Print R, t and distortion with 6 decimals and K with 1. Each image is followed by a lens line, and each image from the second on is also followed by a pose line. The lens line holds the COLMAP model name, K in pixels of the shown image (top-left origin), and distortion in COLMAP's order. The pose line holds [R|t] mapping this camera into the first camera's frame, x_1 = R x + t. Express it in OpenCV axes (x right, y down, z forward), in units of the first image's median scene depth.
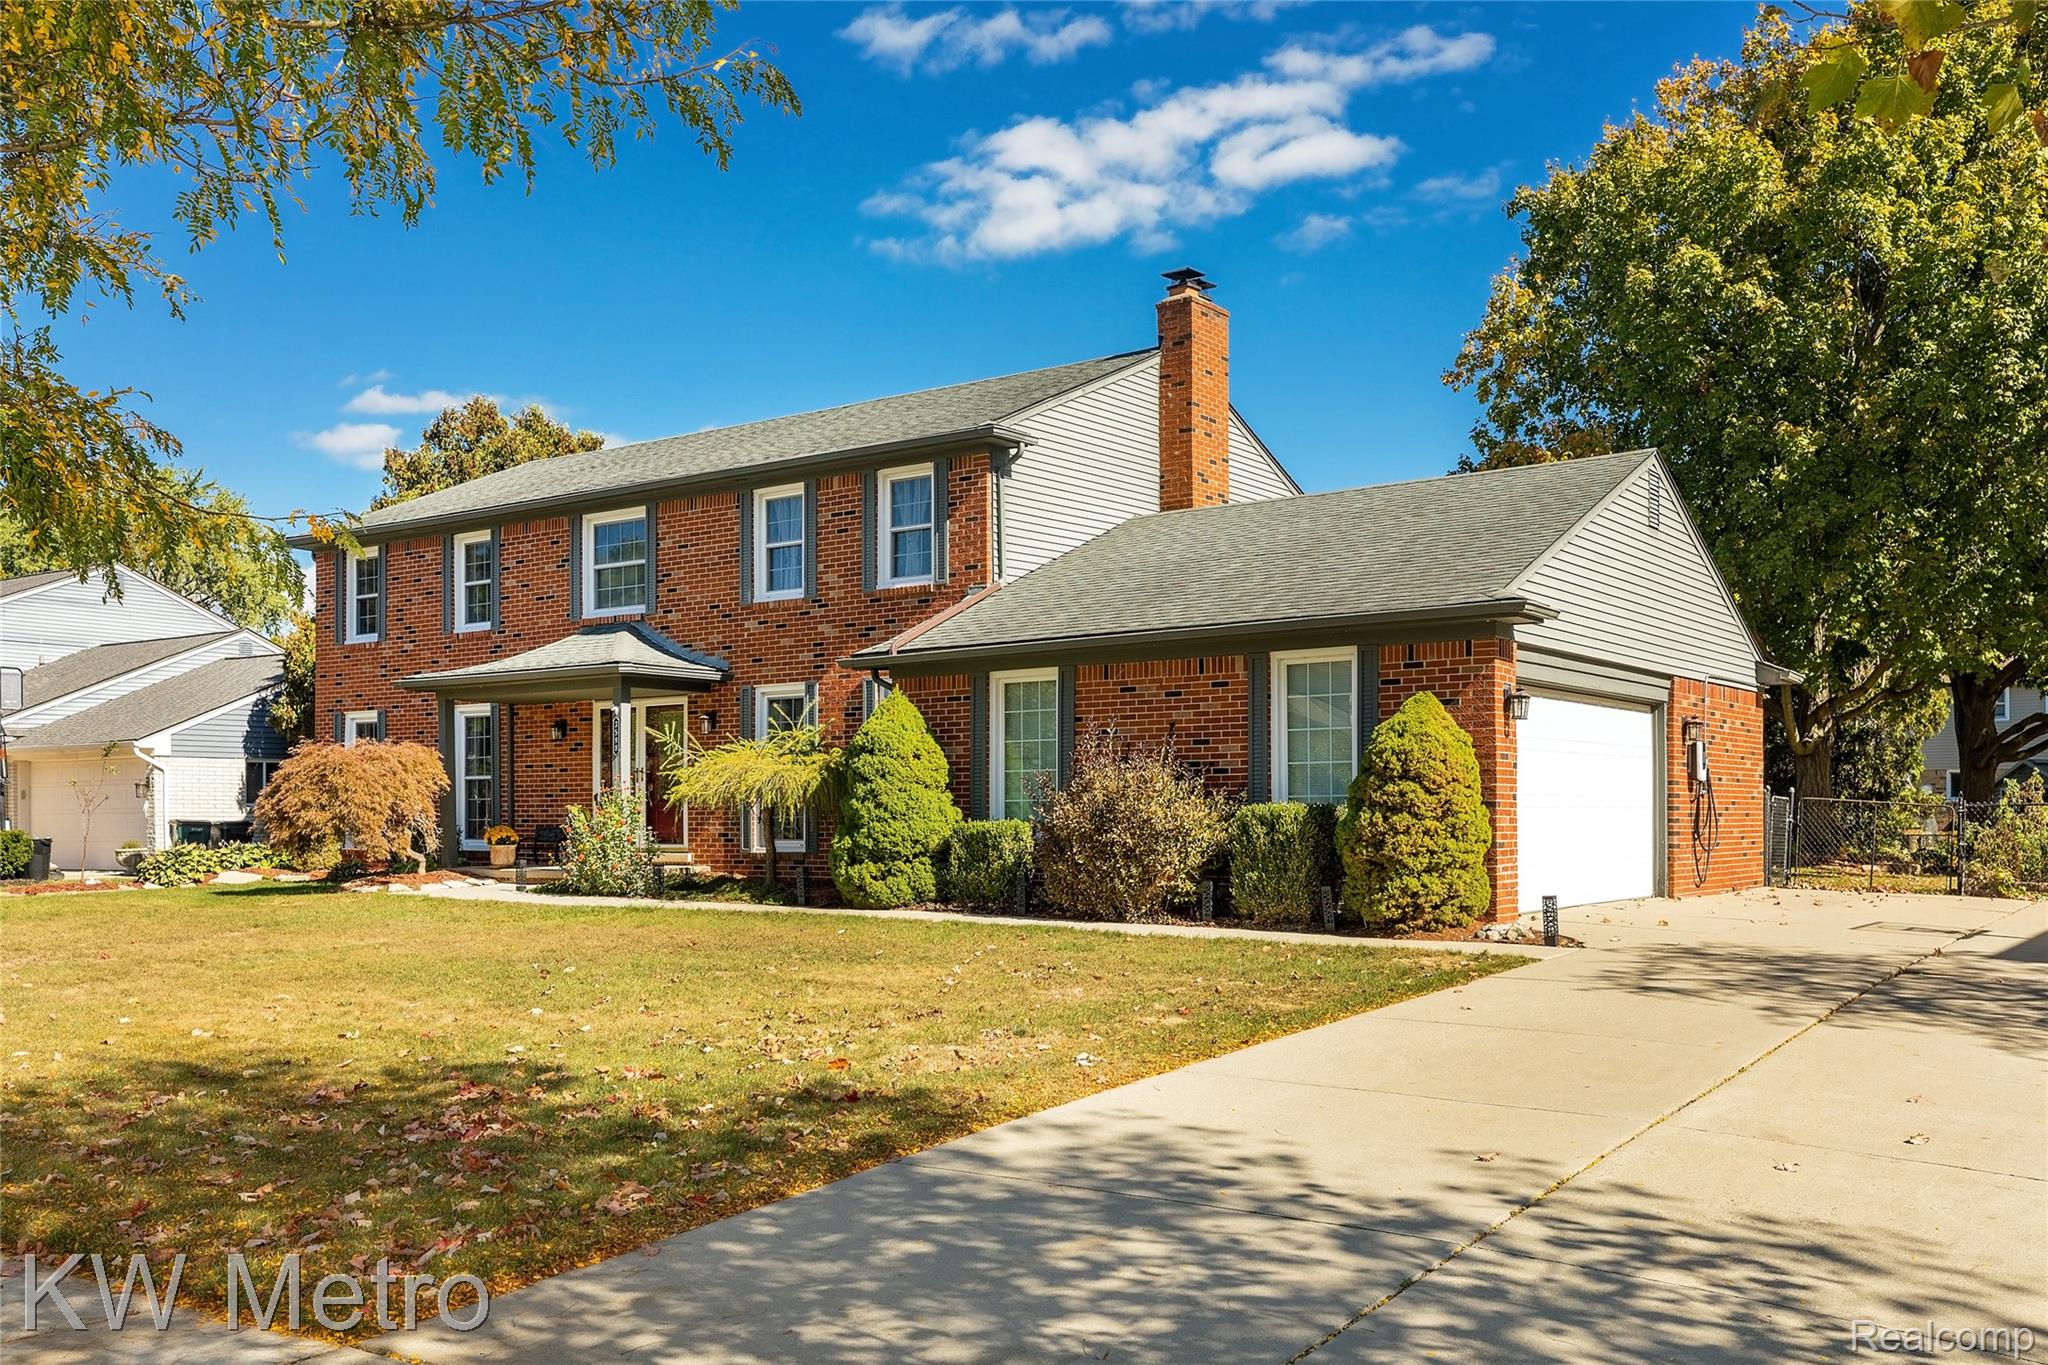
lens RADIAL K [[1701.0, 0, 1023.2], [0, 1701.0, 668.1], [0, 0, 1]] dist [-0.039270, 0.028780]
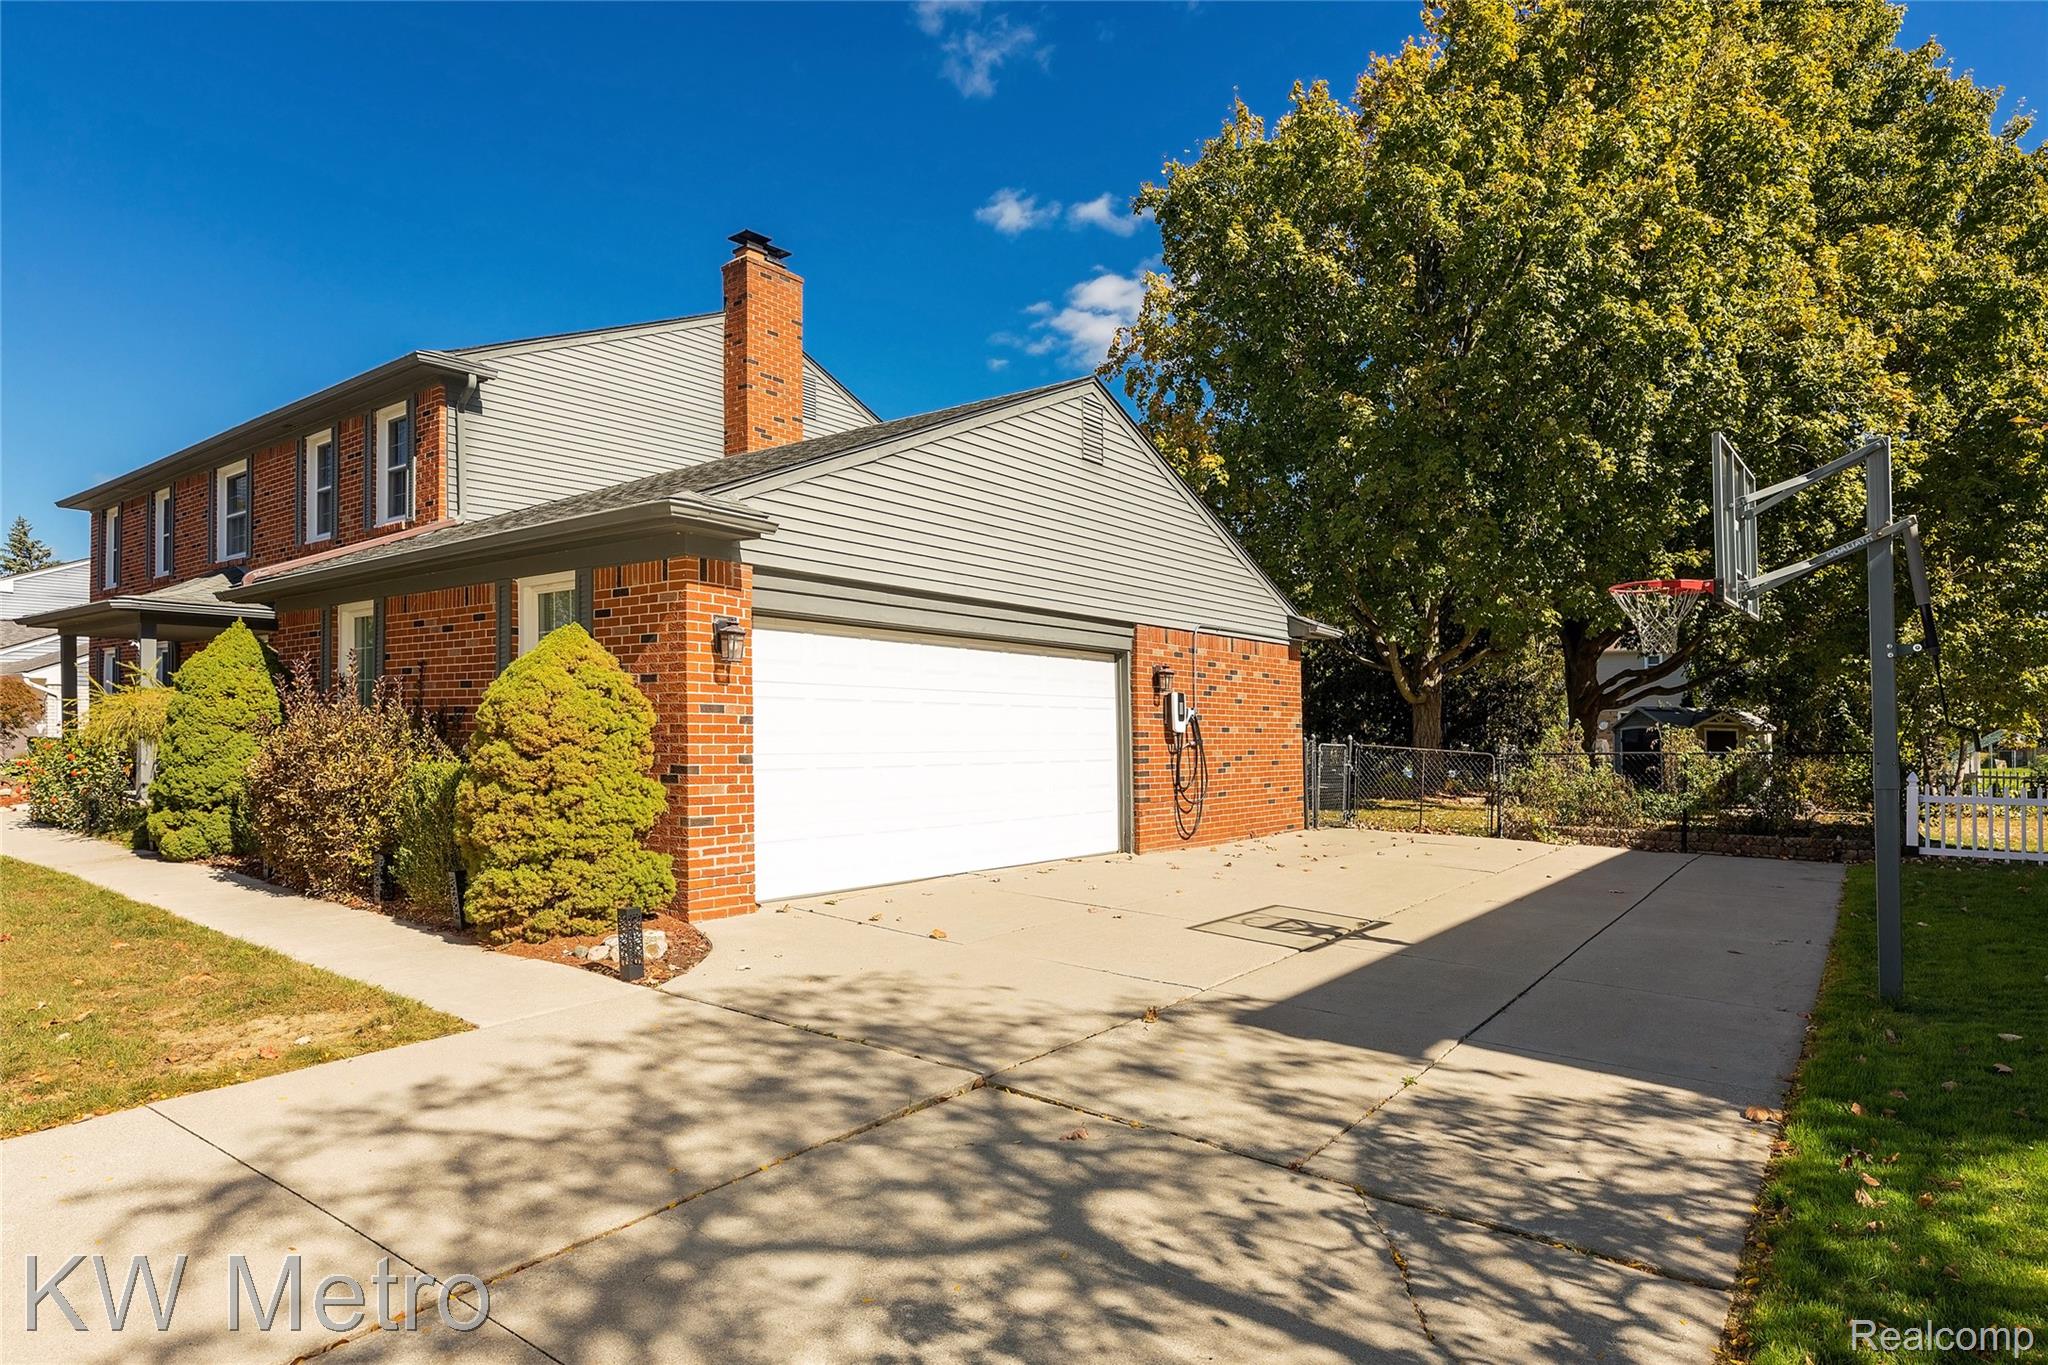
lens RADIAL K [[1105.6, 0, 1017.0], [0, 1105.6, 687.3], [0, 0, 1]] dist [-0.030191, 0.000614]
pose [[0.999699, 0.014917, -0.019481, 0.327256], [-0.013996, 0.998817, 0.046561, 0.012433], [0.020152, -0.046275, 0.998725, 0.372265]]
